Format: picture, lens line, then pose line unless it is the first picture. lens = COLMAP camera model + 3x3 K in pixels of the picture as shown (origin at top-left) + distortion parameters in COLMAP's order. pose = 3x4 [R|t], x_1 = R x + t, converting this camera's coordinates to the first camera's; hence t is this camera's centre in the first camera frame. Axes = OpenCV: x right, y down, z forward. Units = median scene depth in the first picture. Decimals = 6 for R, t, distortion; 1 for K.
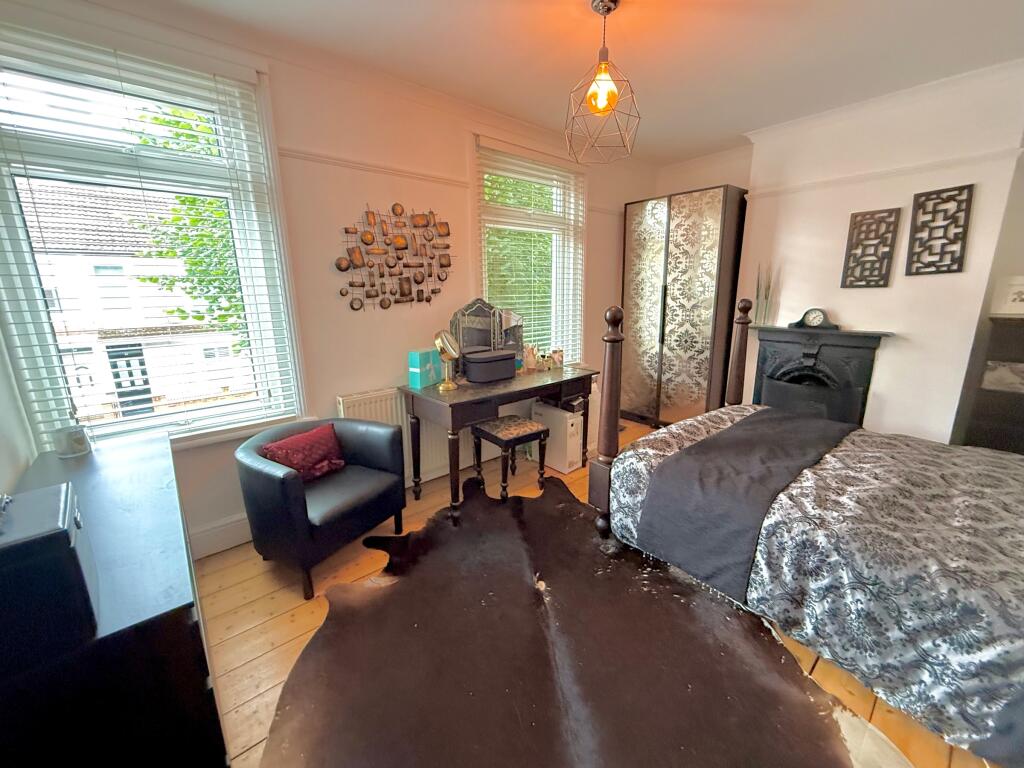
lens RADIAL K [[415.9, 0, 512.4], [0, 415.9, 384.6], [0, 0, 1]] dist [-0.002621, 0.000129]
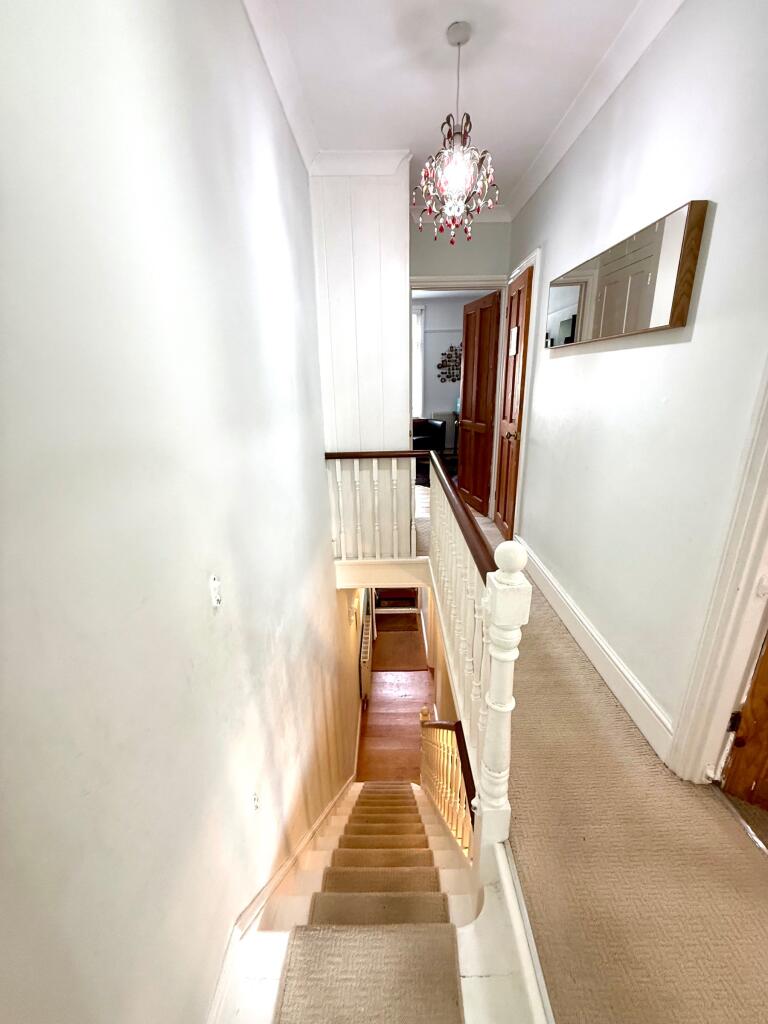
lens RADIAL K [[415.9, 0, 385.8], [0, 415.9, 512.8], [0, 0, 1]] dist [-0.002621, 0.000129]
pose [[0.750775, 0.208206, -0.626887, 1.329369], [-0.139879, 0.977615, 0.157169, 0.309106], [0.645578, -0.030310, 0.763092, -1.482059]]
